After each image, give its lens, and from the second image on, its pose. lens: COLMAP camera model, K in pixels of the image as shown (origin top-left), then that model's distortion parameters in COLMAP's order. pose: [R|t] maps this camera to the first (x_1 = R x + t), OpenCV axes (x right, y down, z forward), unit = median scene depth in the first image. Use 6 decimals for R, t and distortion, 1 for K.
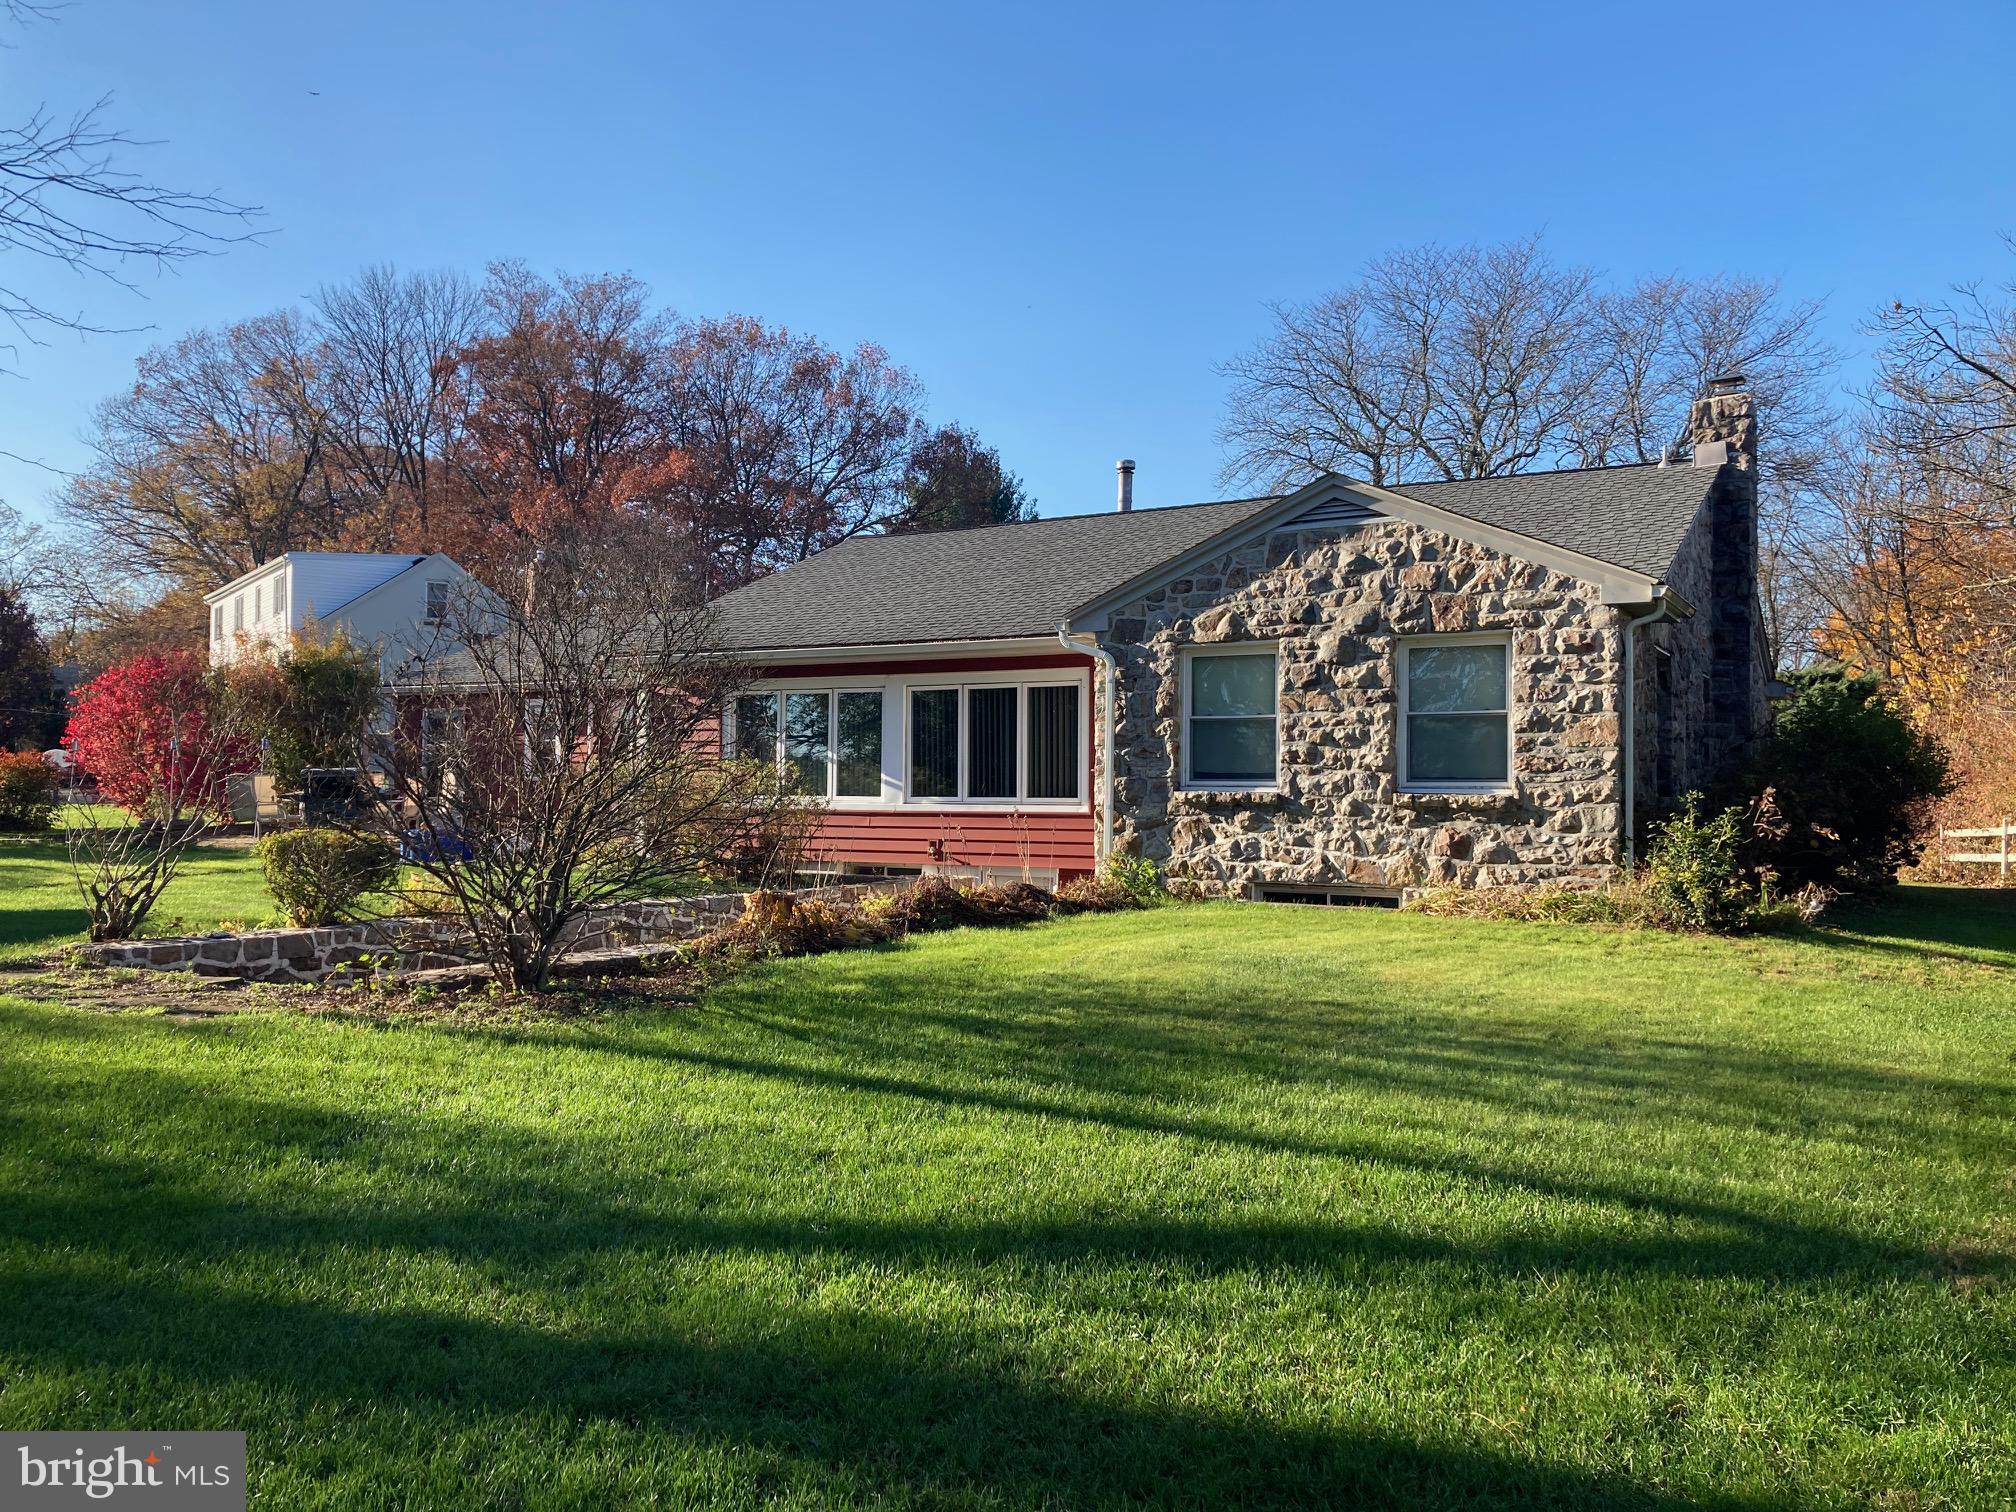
lens RADIAL K [[1627.2, 0, 993.4], [0, 1627.2, 719.8], [0, 0, 1]] dist [0.046343, -0.057058]
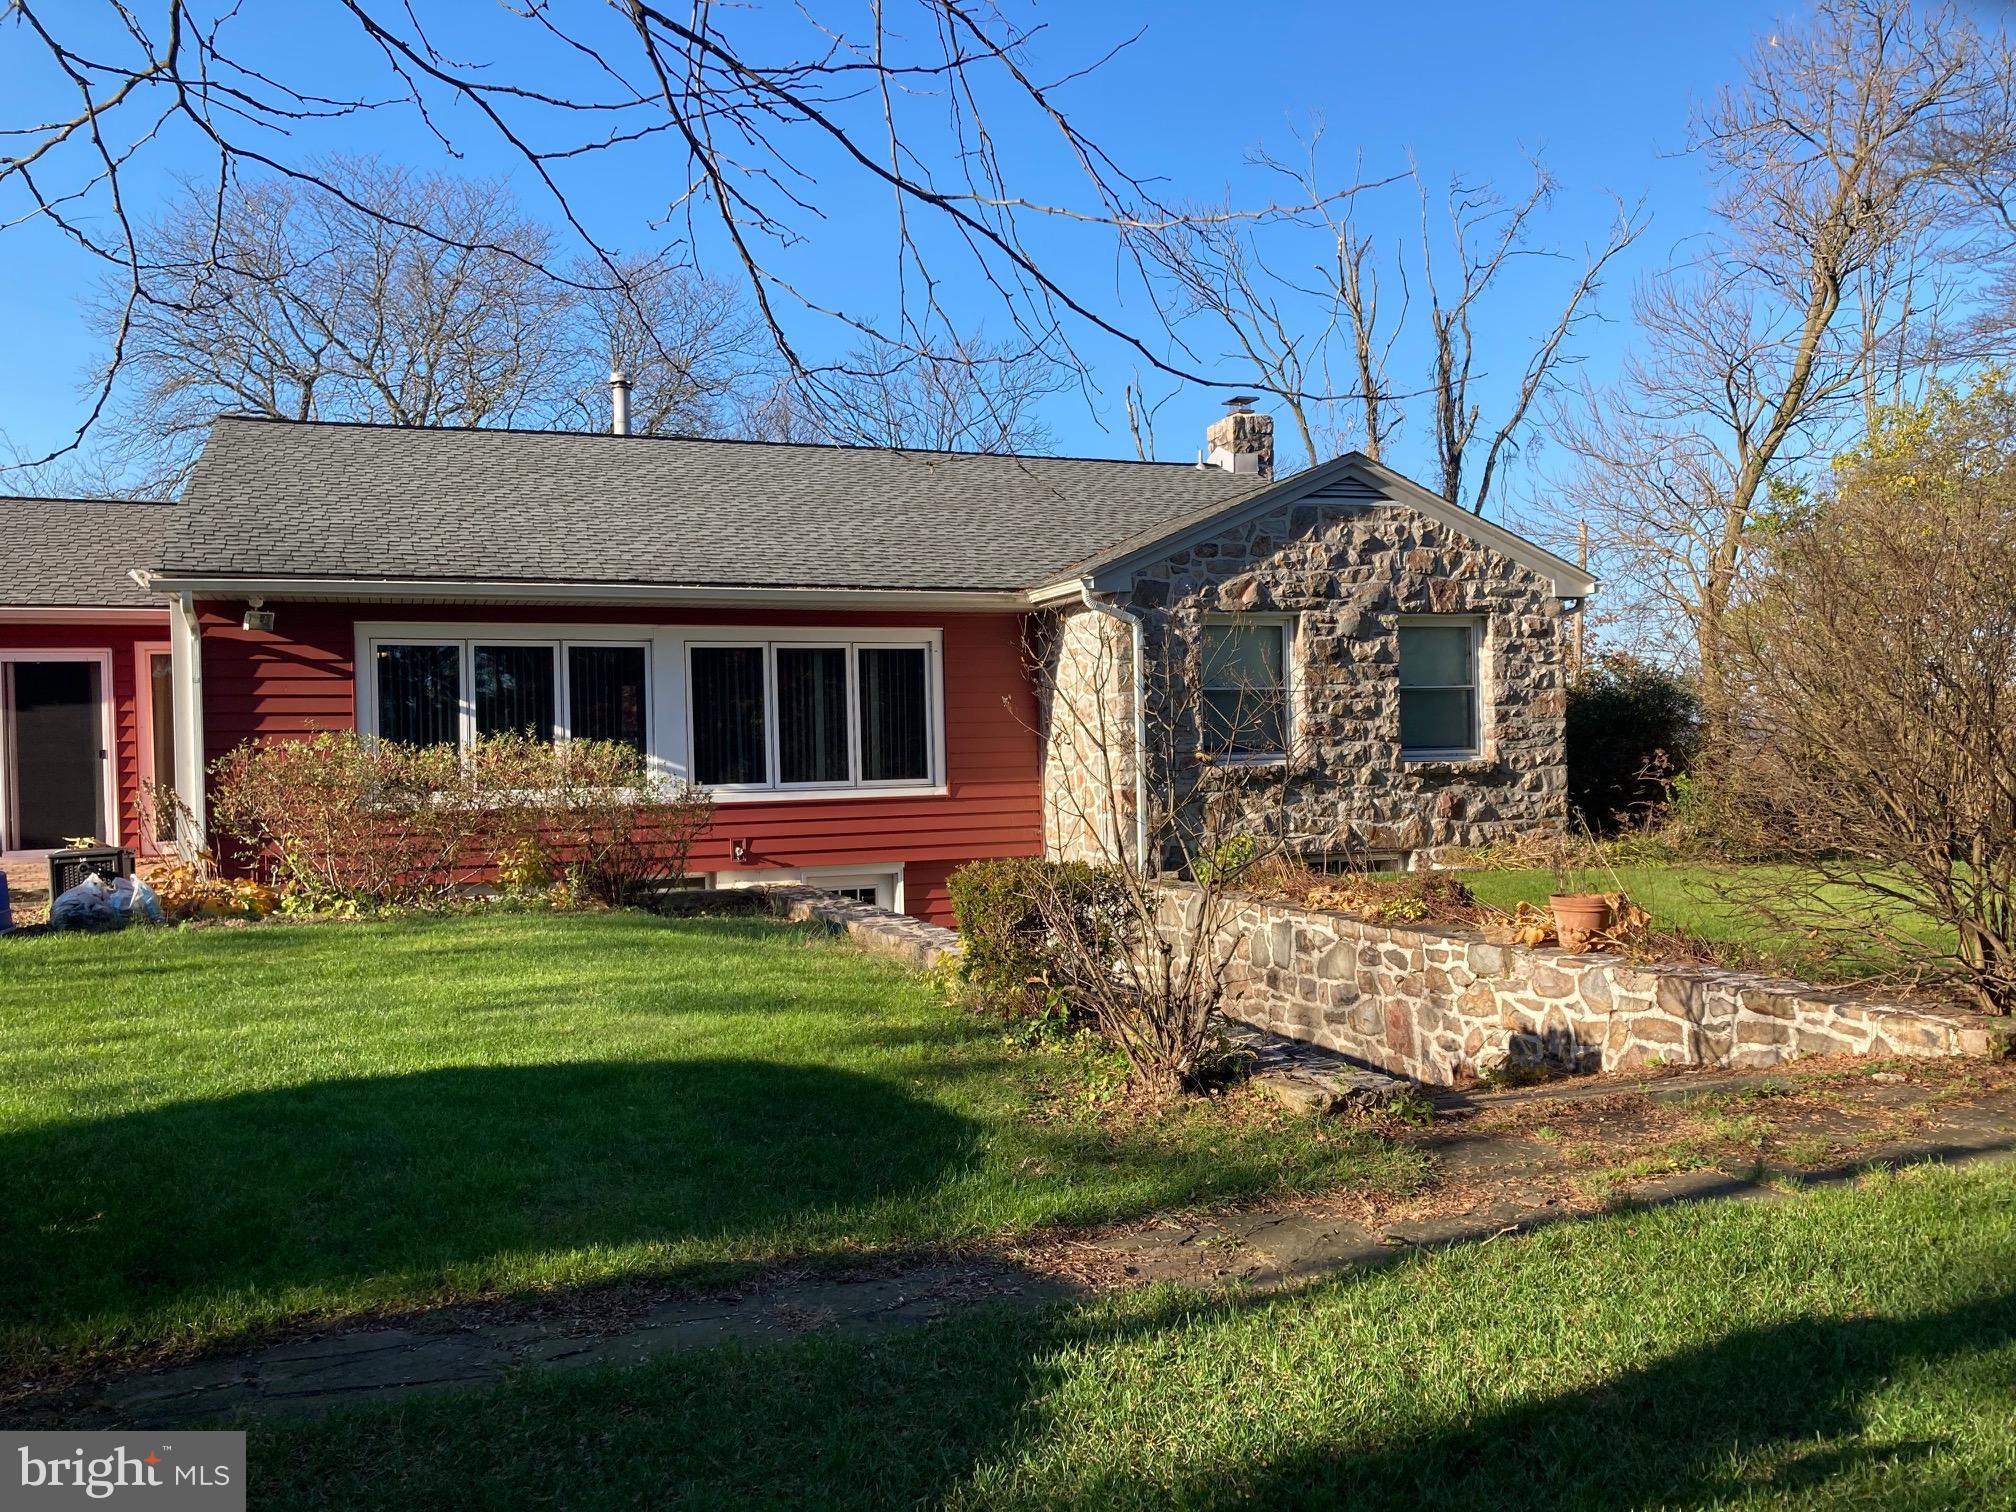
lens RADIAL K [[1627.2, 0, 993.4], [0, 1627.2, 719.8], [0, 0, 1]] dist [0.046343, -0.057058]
pose [[0.633024, -0.006945, 0.774101, -0.736541], [-0.010130, 0.999800, 0.017253, 0.001809], [-0.774065, -0.018763, 0.632827, 0.523267]]
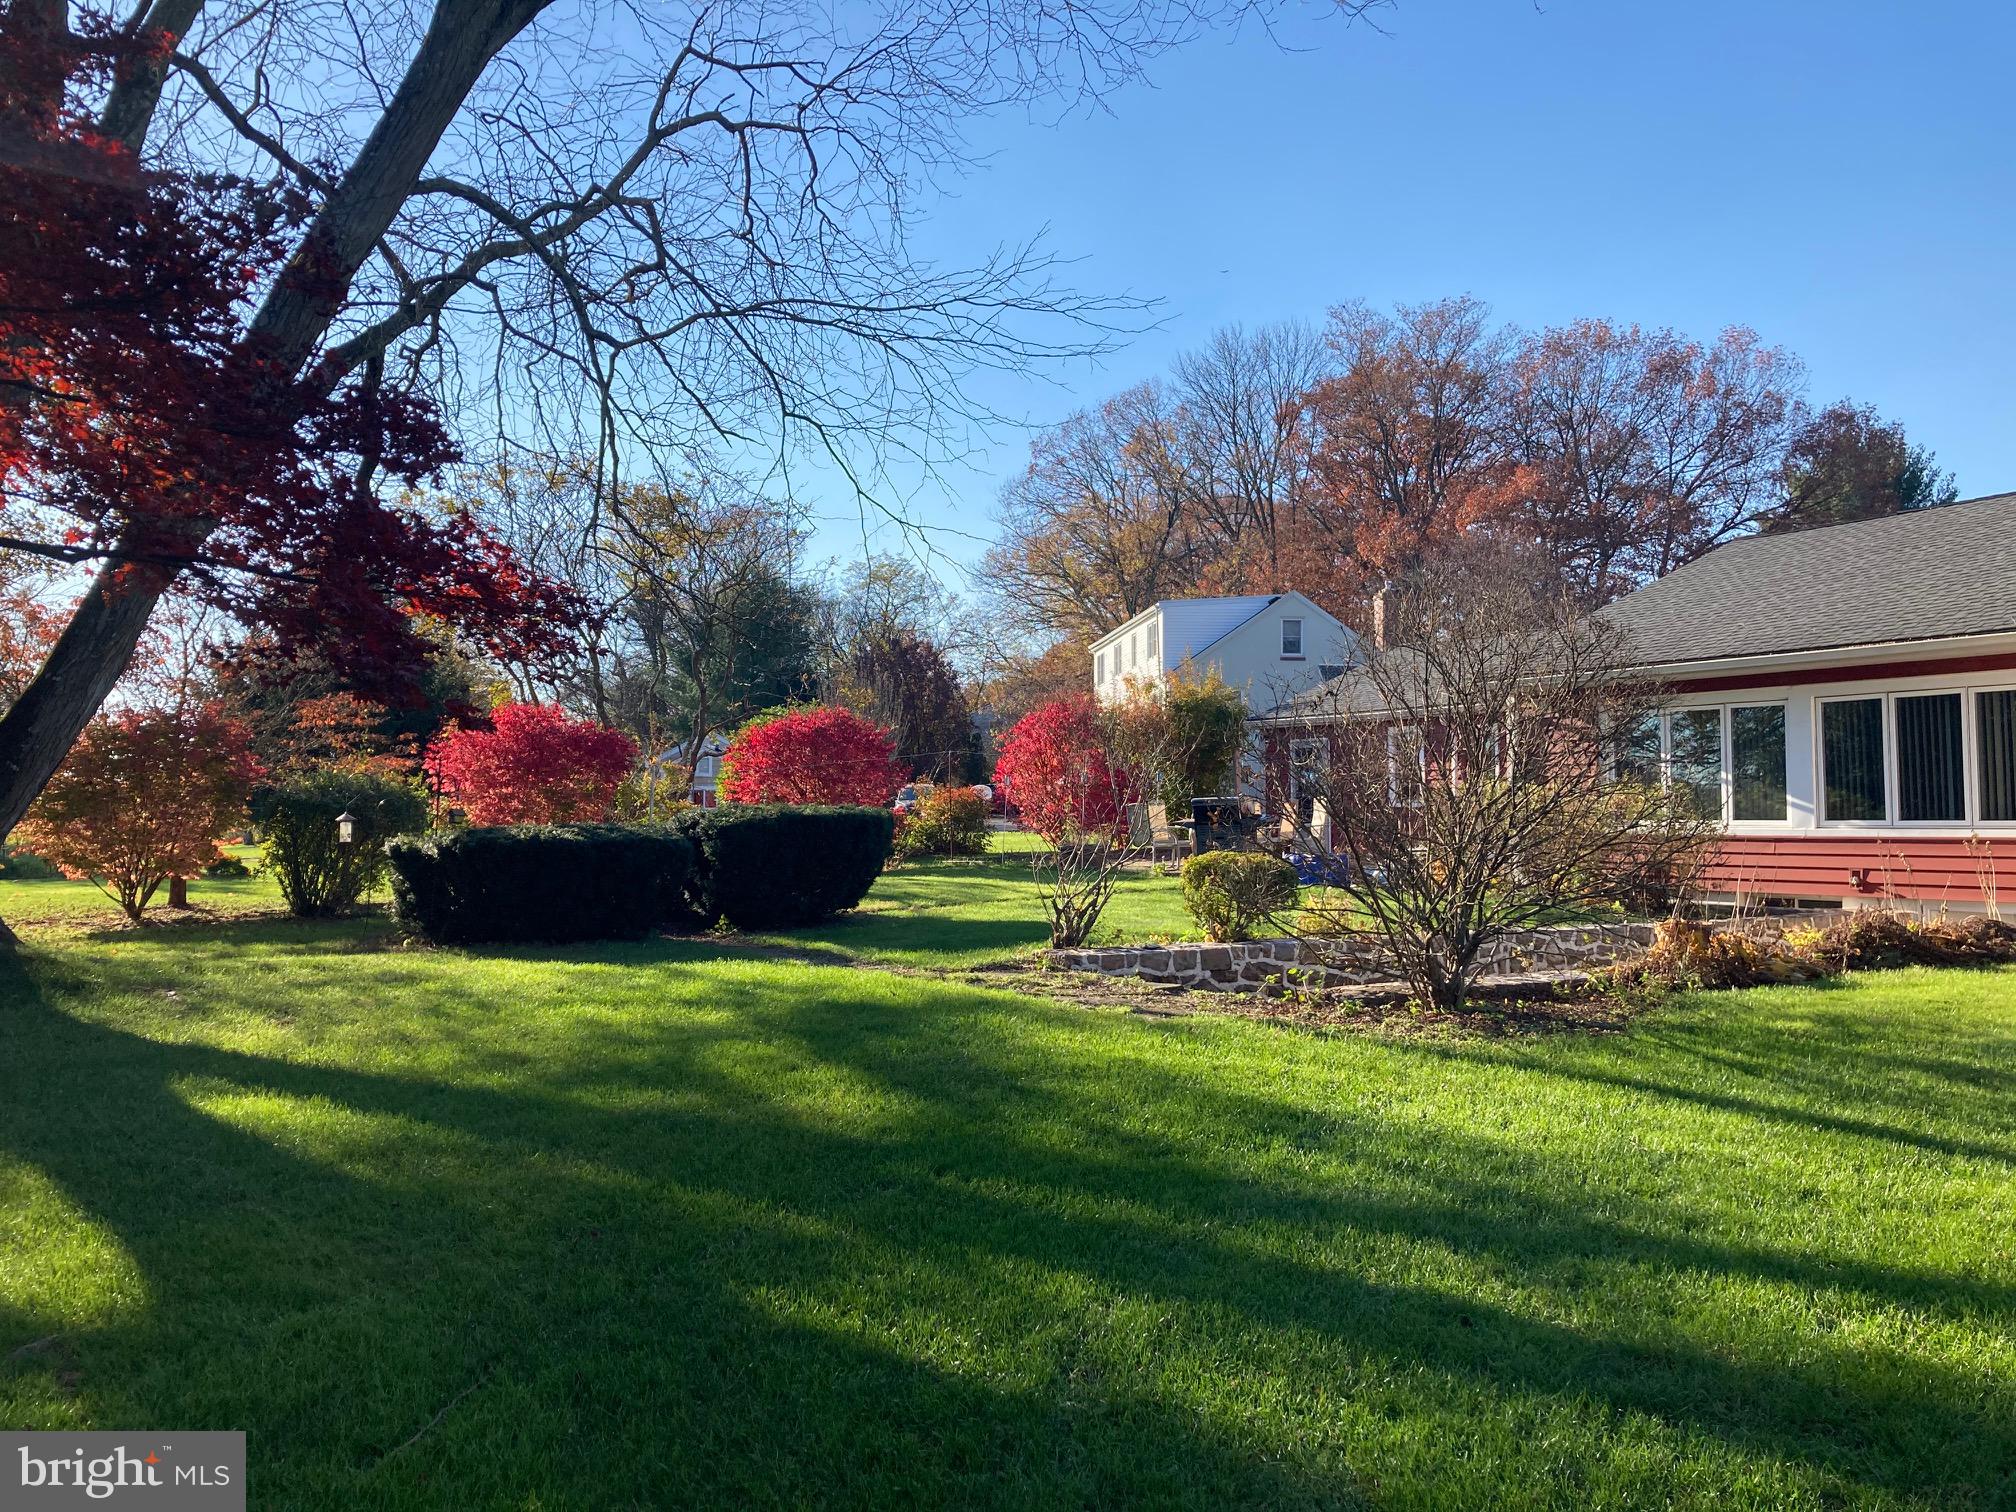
lens RADIAL K [[1627.2, 0, 993.4], [0, 1627.2, 719.8], [0, 0, 1]] dist [0.046343, -0.057058]
pose [[0.874535, -0.037704, -0.483494, -0.016348], [0.029937, 0.999269, -0.023777, -0.001005], [0.484037, 0.006319, 0.875025, -0.026479]]
